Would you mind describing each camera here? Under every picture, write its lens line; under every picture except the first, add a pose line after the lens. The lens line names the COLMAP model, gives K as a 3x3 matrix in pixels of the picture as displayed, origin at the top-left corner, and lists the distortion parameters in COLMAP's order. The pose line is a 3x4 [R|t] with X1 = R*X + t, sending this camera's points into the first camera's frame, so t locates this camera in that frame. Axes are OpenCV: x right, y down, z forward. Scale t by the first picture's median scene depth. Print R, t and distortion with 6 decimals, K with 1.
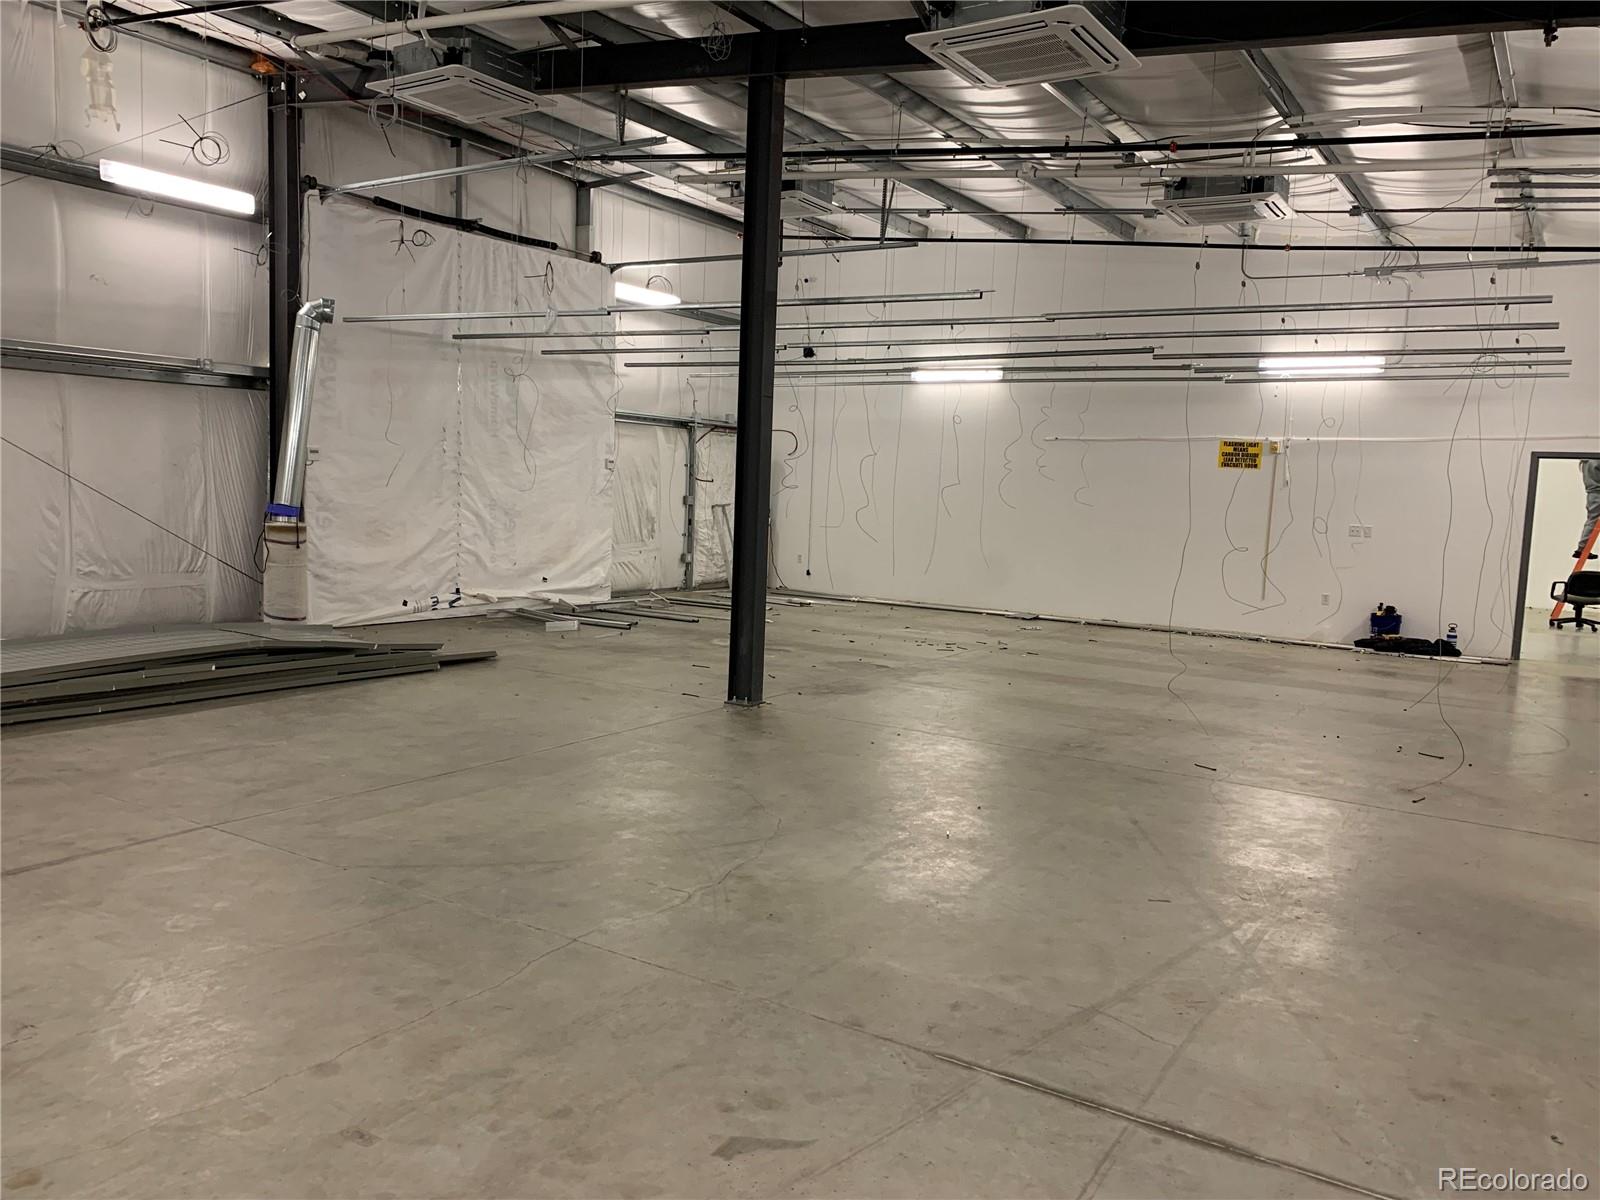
lens RADIAL K [[1217.0, 0, 798.9], [0, 1217.0, 603.4], [0, 0, 1]] dist [0.011592, 0.003441]
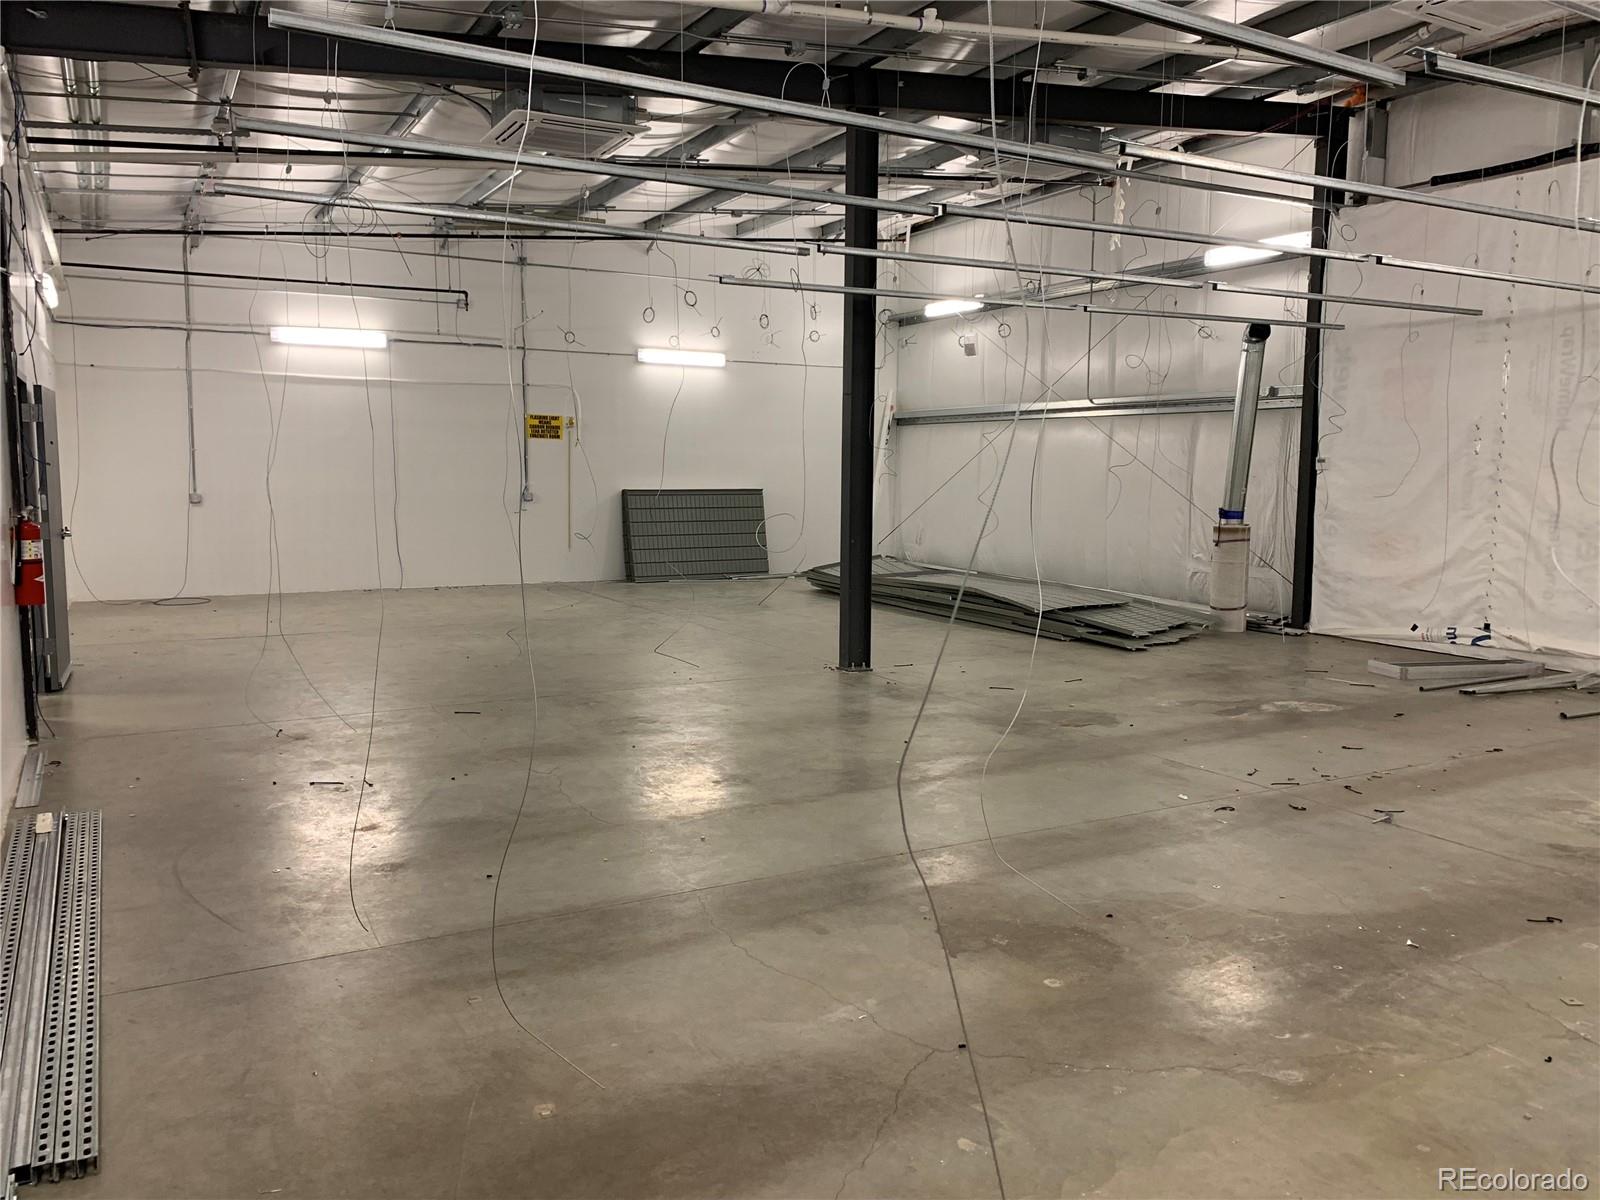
lens RADIAL K [[1217.0, 0, 797.7], [0, 1217.0, 598.1], [0, 0, 1]] dist [0.011592, 0.003441]
pose [[-0.475604, 0.060871, -0.877551, 0.652671], [-0.107971, 0.986020, 0.126912, -0.083840], [0.873008, 0.155110, -0.462383, 0.997330]]
